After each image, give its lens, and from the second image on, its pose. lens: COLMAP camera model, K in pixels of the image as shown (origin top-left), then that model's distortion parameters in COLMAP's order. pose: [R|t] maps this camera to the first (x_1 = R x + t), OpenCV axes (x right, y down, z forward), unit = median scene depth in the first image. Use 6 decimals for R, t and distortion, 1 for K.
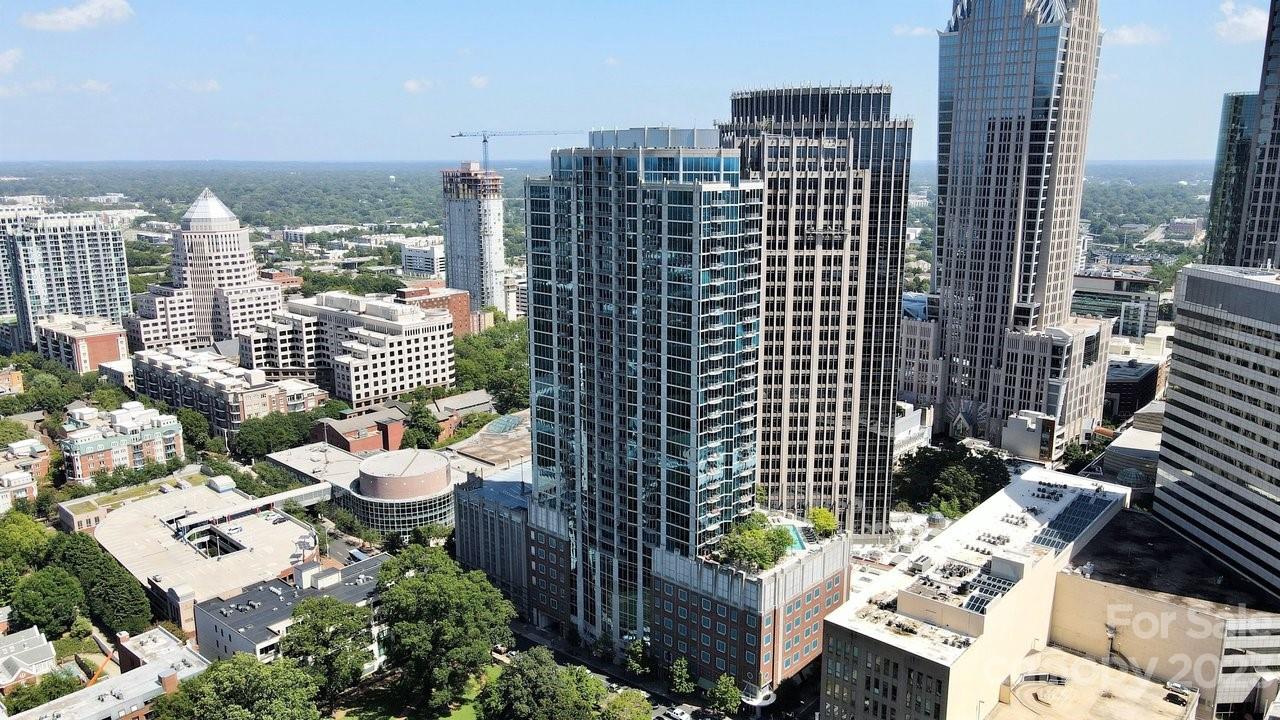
lens RADIAL K [[952.9, 0, 632.7], [0, 952.9, 388.3], [0, 0, 1]] dist [-0.060863, 0.126614]
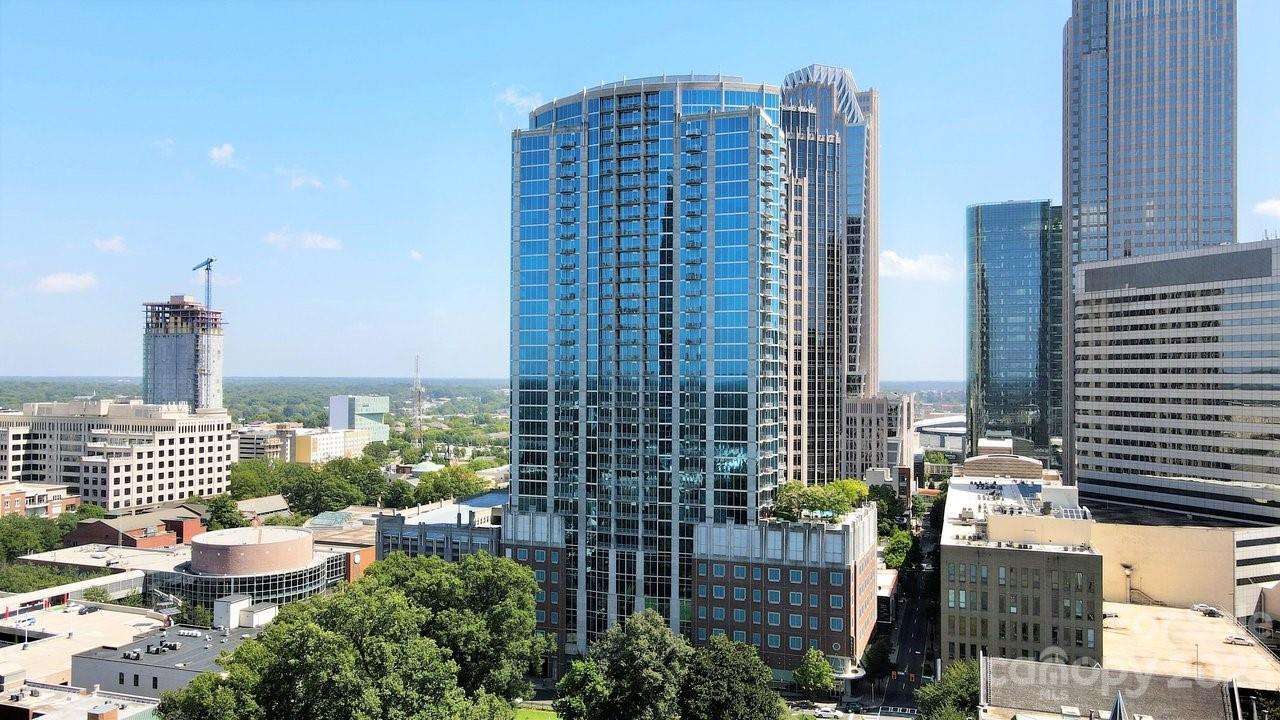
lens RADIAL K [[970.5, 0, 679.9], [0, 970.5, 358.5], [0, 0, 1]] dist [-0.057172, 0.066540]
pose [[0.924620, 0.007255, 0.380822, -0.160899], [0.083750, 0.971477, -0.221850, 0.105426], [-0.371569, 0.237021, 0.897640, 0.087560]]
